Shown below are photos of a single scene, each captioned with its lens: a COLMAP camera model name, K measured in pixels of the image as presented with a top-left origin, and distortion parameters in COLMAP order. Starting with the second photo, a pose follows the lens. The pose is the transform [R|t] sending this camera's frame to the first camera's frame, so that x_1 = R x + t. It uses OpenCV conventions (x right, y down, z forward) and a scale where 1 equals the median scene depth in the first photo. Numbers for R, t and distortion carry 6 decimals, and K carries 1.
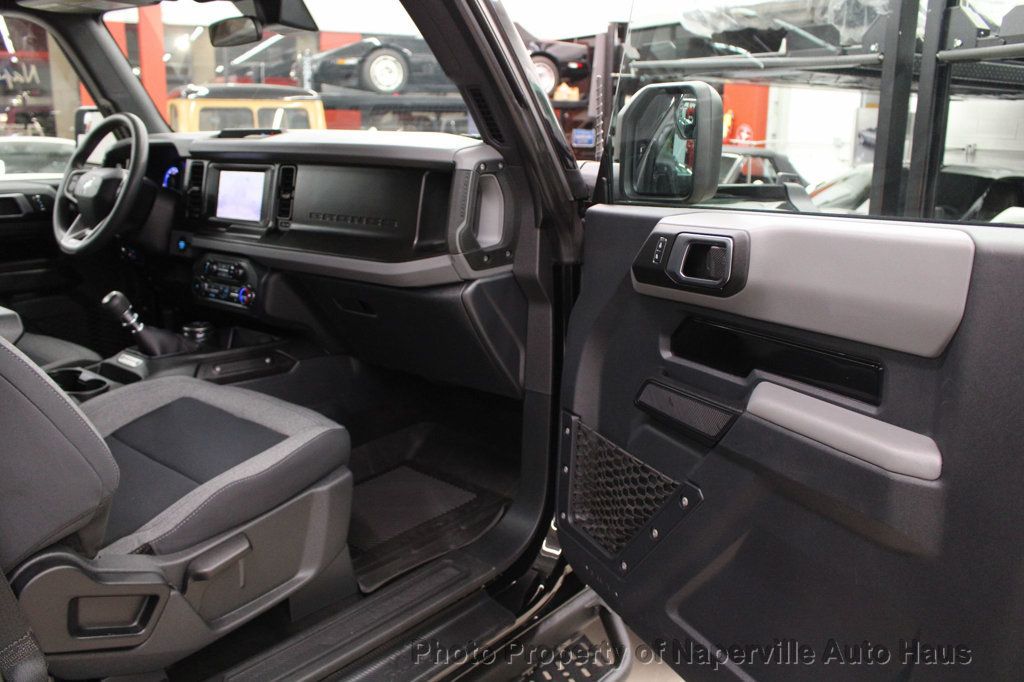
lens RADIAL K [[838.9, 0, 515.2], [0, 838.9, 335.5], [0, 0, 1]] dist [-0.142883, 0.102663]
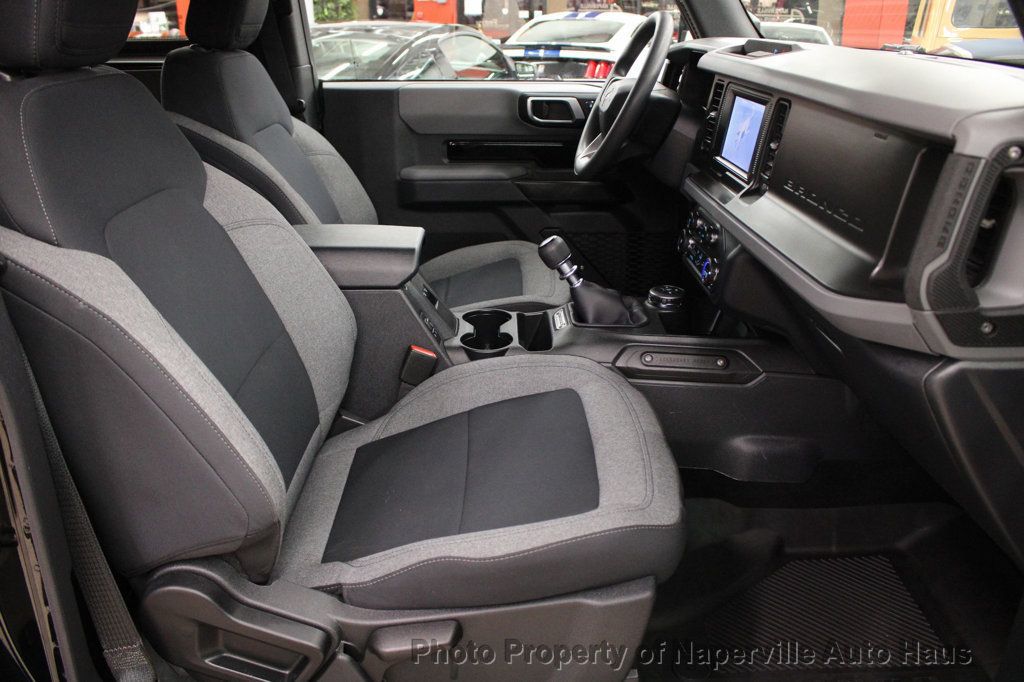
lens RADIAL K [[858.1, 0, 512.0], [0, 858.1, 341.0], [0, 0, 1]] dist [-0.260102, 0.365483]
pose [[0.644191, 0.273334, -0.714358, 0.140874], [-0.176618, 0.961883, 0.208774, -0.137760], [0.744194, -0.008322, 0.667912, 0.434300]]
